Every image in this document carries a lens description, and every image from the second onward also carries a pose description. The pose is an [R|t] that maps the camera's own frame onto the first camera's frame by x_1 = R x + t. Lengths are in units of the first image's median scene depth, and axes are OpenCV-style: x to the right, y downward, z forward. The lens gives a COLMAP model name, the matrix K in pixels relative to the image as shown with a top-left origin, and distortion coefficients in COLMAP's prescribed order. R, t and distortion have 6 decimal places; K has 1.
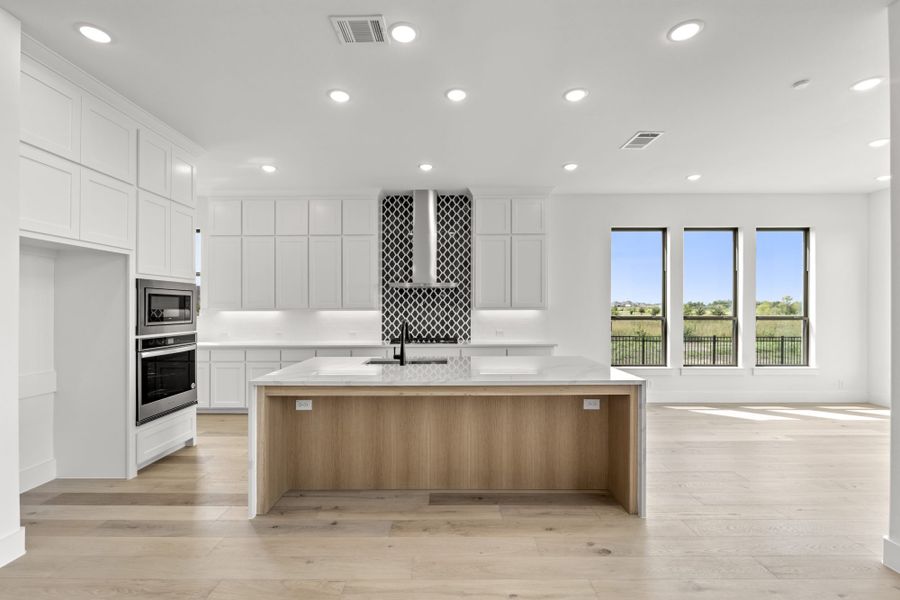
lens RADIAL K [[397.8, 0, 448.3], [0, 397.8, 302.4], [0, 0, 1]] dist [0.001580, 0.001122]
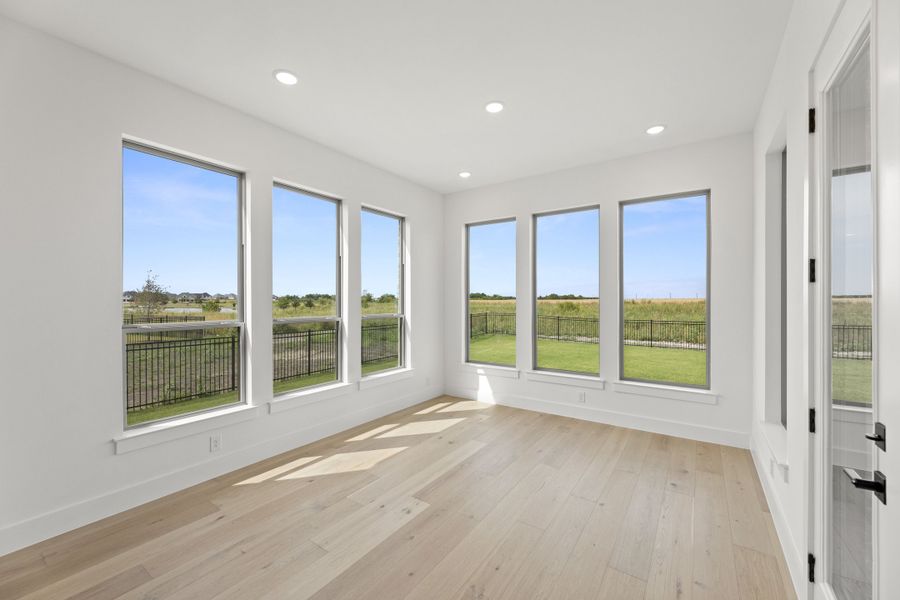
lens RADIAL K [[366.0, 0, 451.6], [0, 366.0, 314.1], [0, 0, 1]] dist [0.000280, 0.000275]
pose [[0.568383, -0.030870, 0.822184, 0.265921], [-0.011800, 0.998887, 0.045663, -0.002485], [-0.822679, -0.035656, 0.567387, 0.423537]]
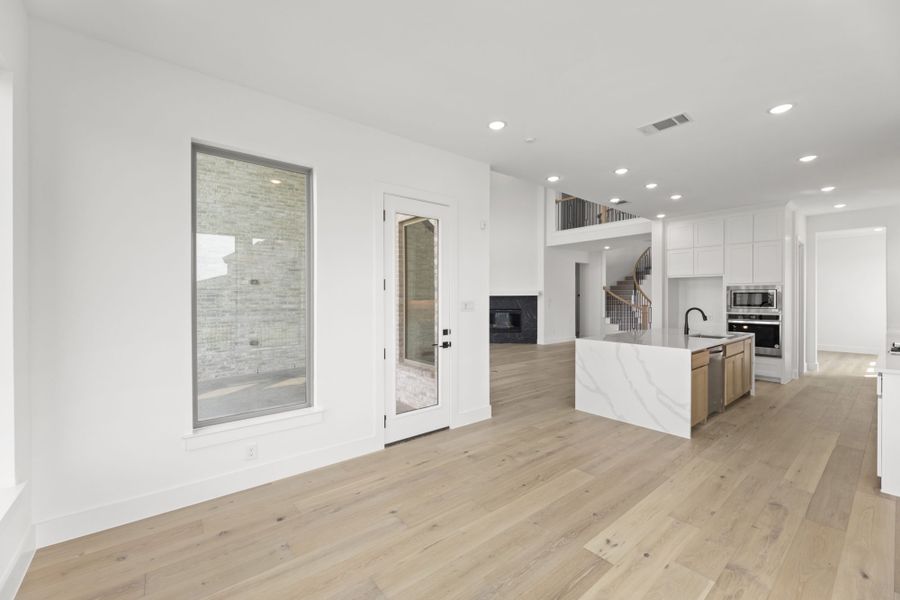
lens RADIAL K [[366.0, 0, 445.2], [0, 366.0, 297.6], [0, 0, 1]] dist [0.000280, 0.000275]
pose [[-0.778694, 0.002487, -0.627399, 0.963078], [0.011618, 0.999878, -0.010455, 0.002905], [0.627297, -0.015430, -0.778627, 0.901929]]
